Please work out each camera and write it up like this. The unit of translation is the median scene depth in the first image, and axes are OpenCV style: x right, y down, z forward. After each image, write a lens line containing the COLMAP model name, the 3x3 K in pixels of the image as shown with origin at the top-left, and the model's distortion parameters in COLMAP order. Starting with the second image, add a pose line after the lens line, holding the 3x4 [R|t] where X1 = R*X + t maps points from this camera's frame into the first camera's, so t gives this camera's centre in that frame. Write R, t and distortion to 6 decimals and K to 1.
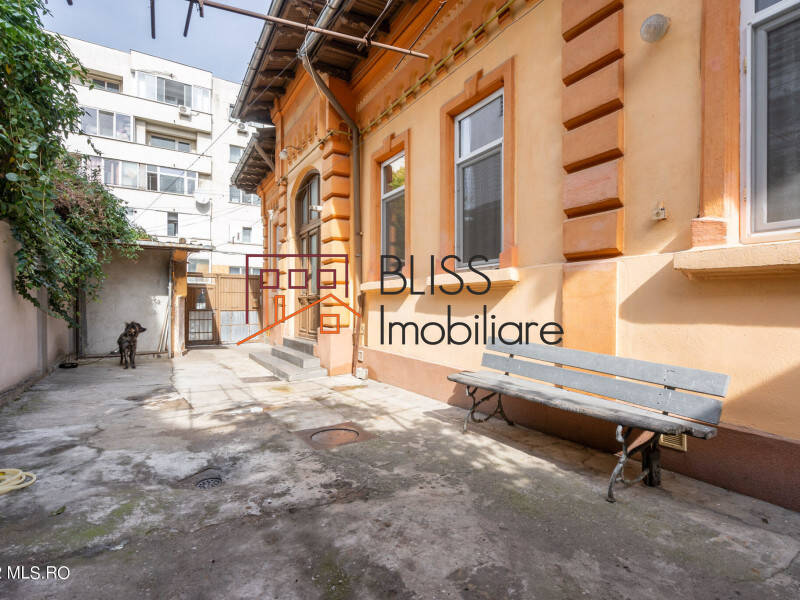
lens RADIAL K [[403.6, 0, 399.8], [0, 403.6, 304.9], [0, 0, 1]] dist [-0.005173, -0.001753]
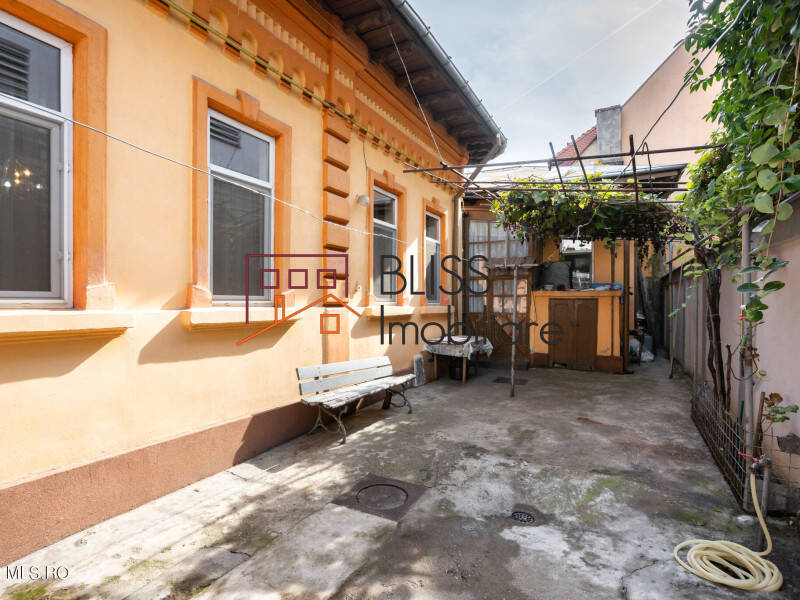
lens RADIAL K [[403.6, 0, 400.0], [0, 403.6, 301.2], [0, 0, 1]] dist [-0.005173, -0.001753]
pose [[-0.504287, -0.000824, 0.863536, -1.276125], [-0.005791, 0.999980, -0.002428, -0.154595], [-0.863517, -0.006225, -0.504281, 1.873114]]
